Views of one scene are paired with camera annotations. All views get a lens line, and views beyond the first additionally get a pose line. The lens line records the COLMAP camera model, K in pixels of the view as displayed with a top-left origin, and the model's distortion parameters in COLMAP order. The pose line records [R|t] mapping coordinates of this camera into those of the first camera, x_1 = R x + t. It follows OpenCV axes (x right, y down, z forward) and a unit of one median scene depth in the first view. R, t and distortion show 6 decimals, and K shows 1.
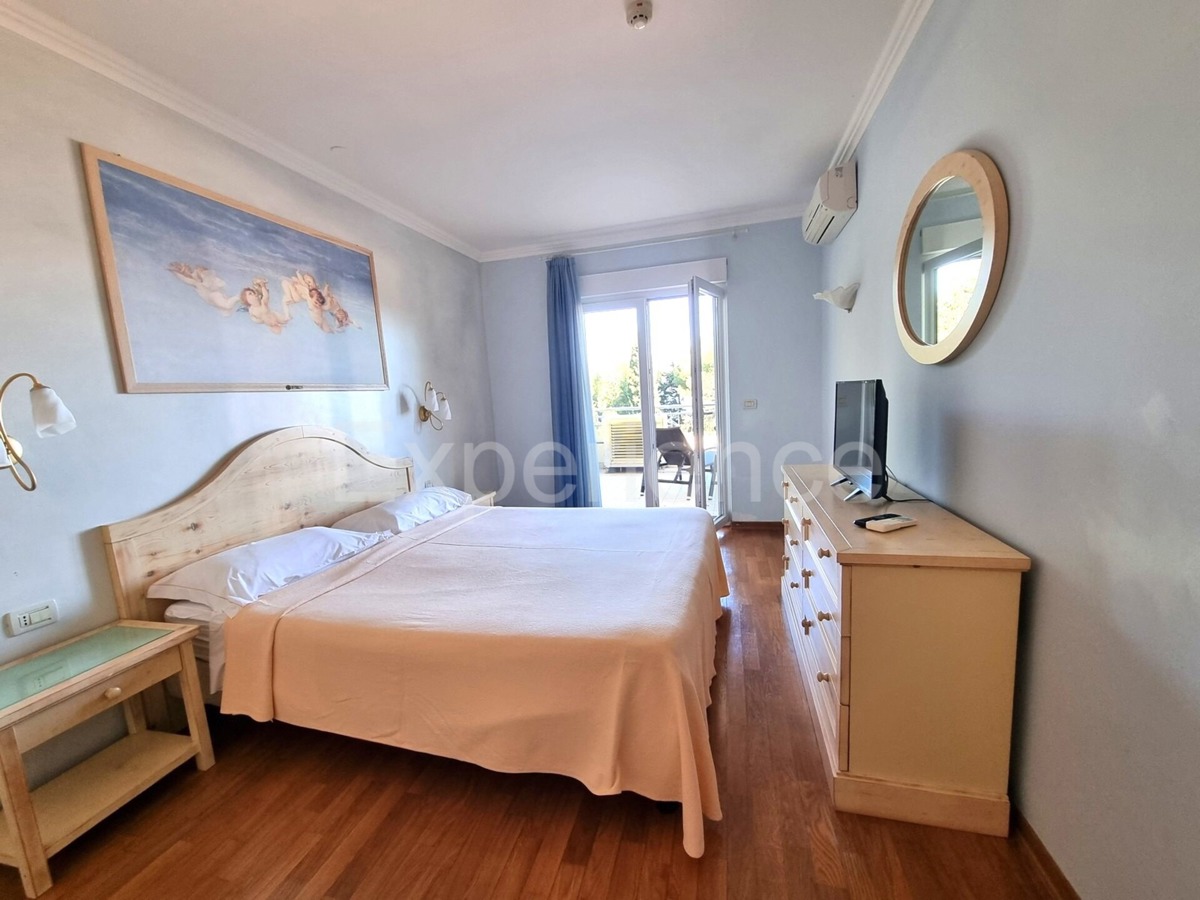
lens RADIAL K [[491.0, 0, 601.2], [0, 491.0, 455.5], [0, 0, 1]] dist [0.001175, -0.000040]
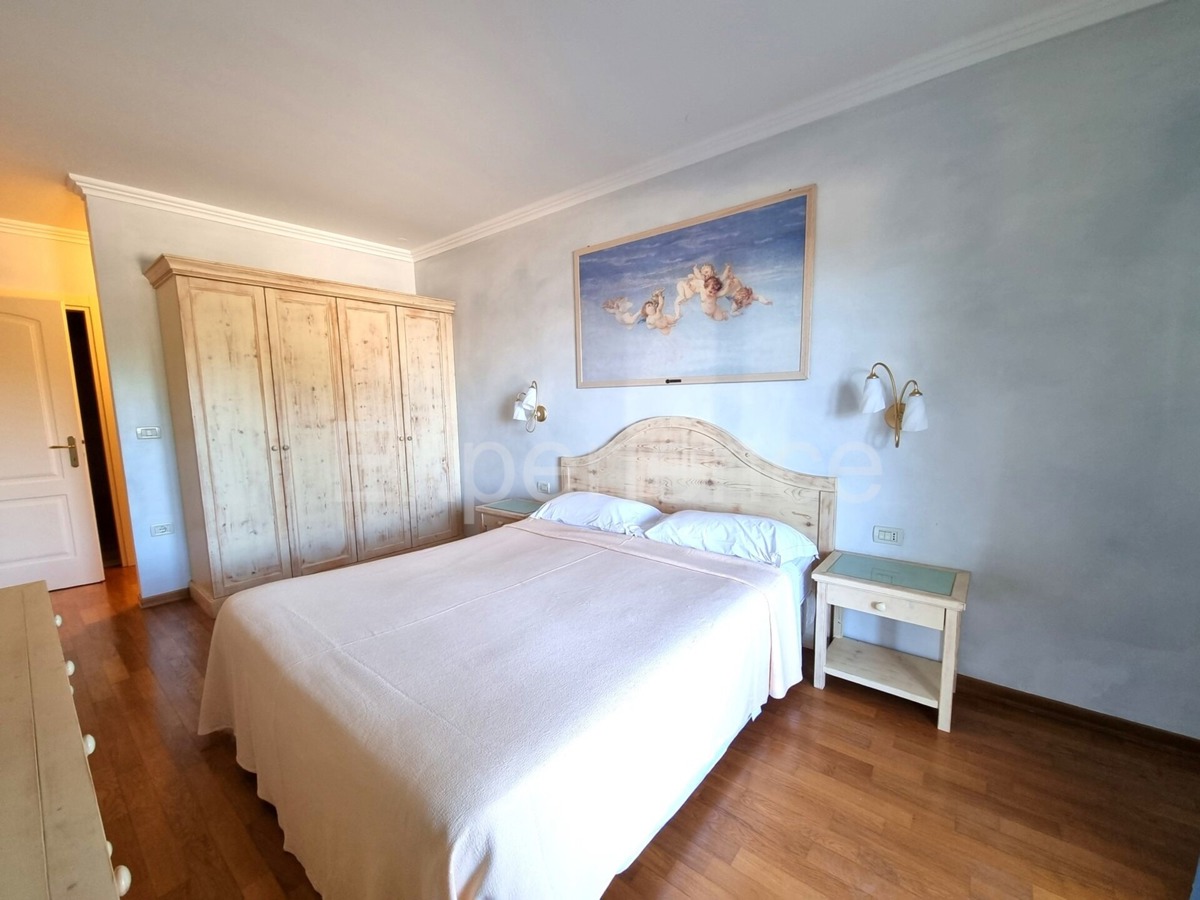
lens RADIAL K [[491.0, 0, 636.4], [0, 491.0, 469.2], [0, 0, 1]] dist [0.001175, -0.000040]
pose [[-0.392194, 0.179167, -0.902266, 0.453718], [-0.084484, 0.969687, 0.229279, -0.197309], [0.915995, 0.166149, -0.365168, 1.393026]]
